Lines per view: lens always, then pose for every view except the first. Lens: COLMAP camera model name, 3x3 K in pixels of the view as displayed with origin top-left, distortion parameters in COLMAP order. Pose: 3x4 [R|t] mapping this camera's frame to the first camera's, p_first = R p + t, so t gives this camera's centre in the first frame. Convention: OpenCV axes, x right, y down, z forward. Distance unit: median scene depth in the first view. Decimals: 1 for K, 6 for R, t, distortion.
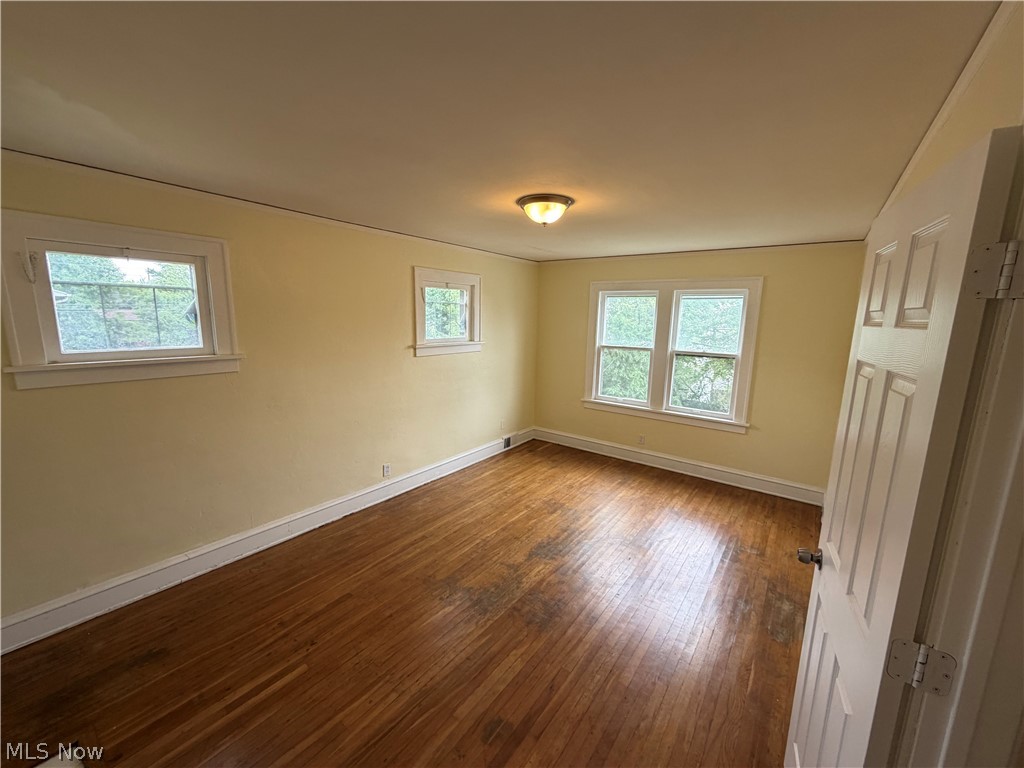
lens RADIAL K [[413.0, 0, 510.1], [0, 413.0, 383.8], [0, 0, 1]] dist [-0.001512, 0.000110]
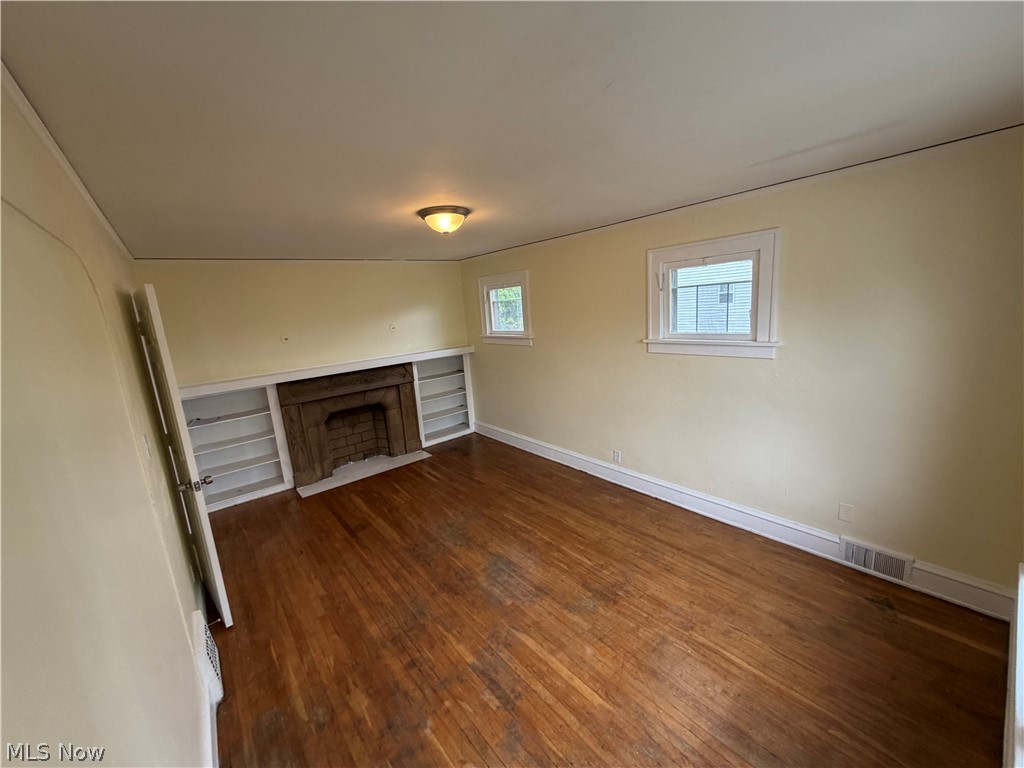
lens RADIAL K [[413.0, 0, 511.2], [0, 413.0, 386.5], [0, 0, 1]] dist [-0.001512, 0.000110]
pose [[-0.259714, 0.185167, -0.947767, 0.796542], [-0.094707, 0.971829, 0.215821, -0.178086], [0.961030, 0.145812, -0.234861, 1.051962]]
